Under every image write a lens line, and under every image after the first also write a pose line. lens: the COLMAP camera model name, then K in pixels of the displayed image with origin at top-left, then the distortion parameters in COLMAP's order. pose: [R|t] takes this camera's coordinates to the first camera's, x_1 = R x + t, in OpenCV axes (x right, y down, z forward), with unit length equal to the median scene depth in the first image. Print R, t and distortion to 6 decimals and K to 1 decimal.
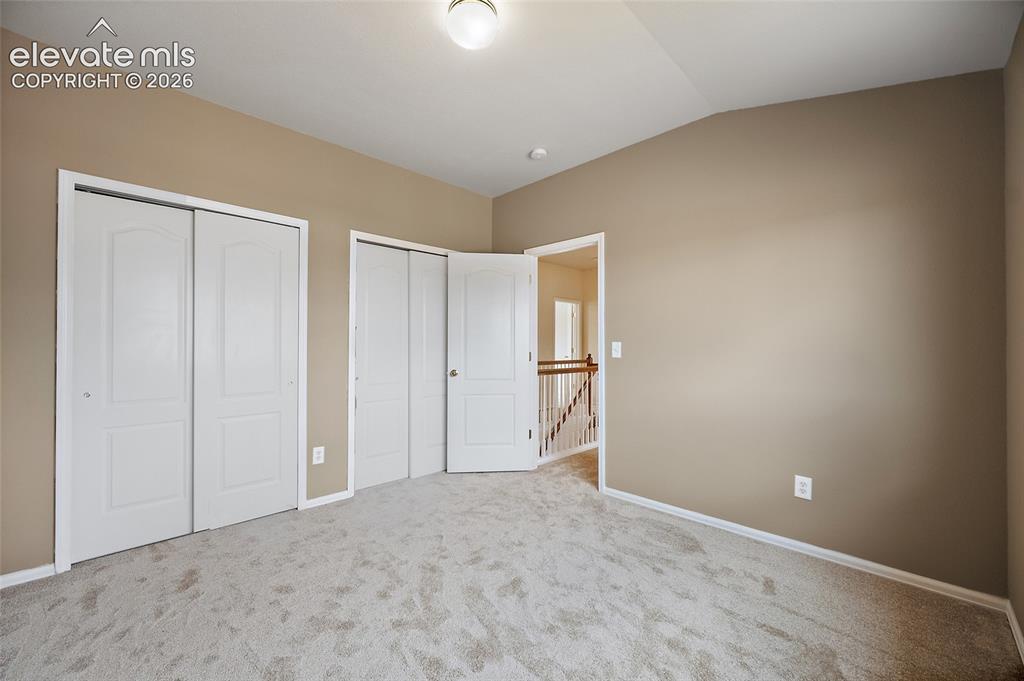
lens RADIAL K [[401.5, 0, 514.2], [0, 401.5, 340.9], [0, 0, 1]] dist [-0.002076, -0.000580]
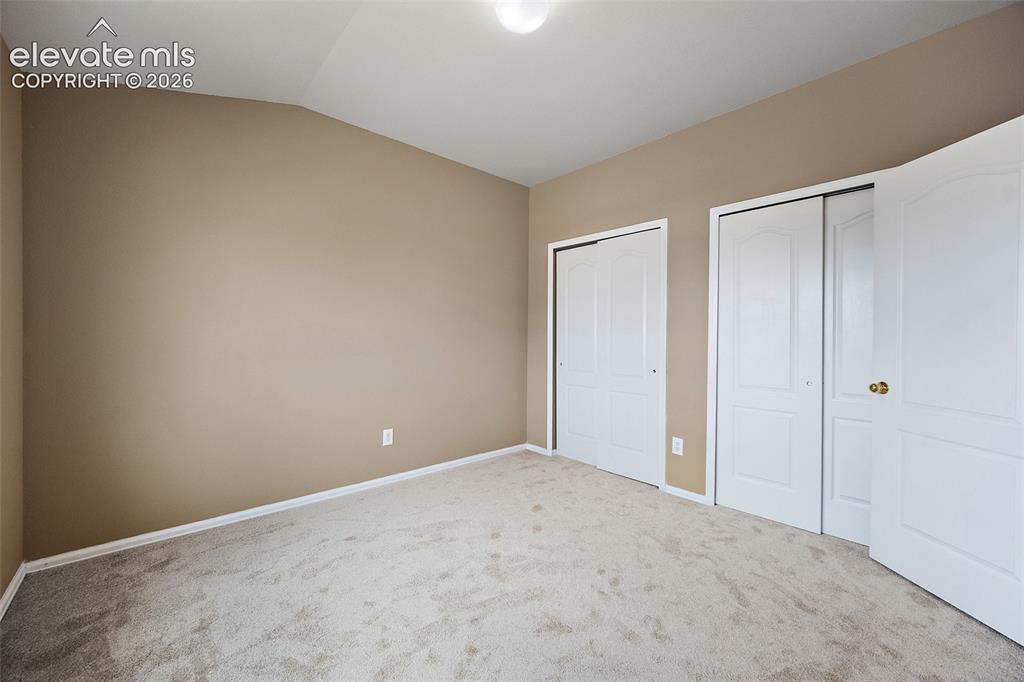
lens RADIAL K [[401.5, 0, 509.3], [0, 401.5, 341.9], [0, 0, 1]] dist [-0.002076, -0.000580]
pose [[-0.062976, 0.005406, -0.998000, 0.559976], [0.003134, 0.999981, 0.005219, 0.016930], [0.998010, -0.002799, -0.062992, 0.659863]]
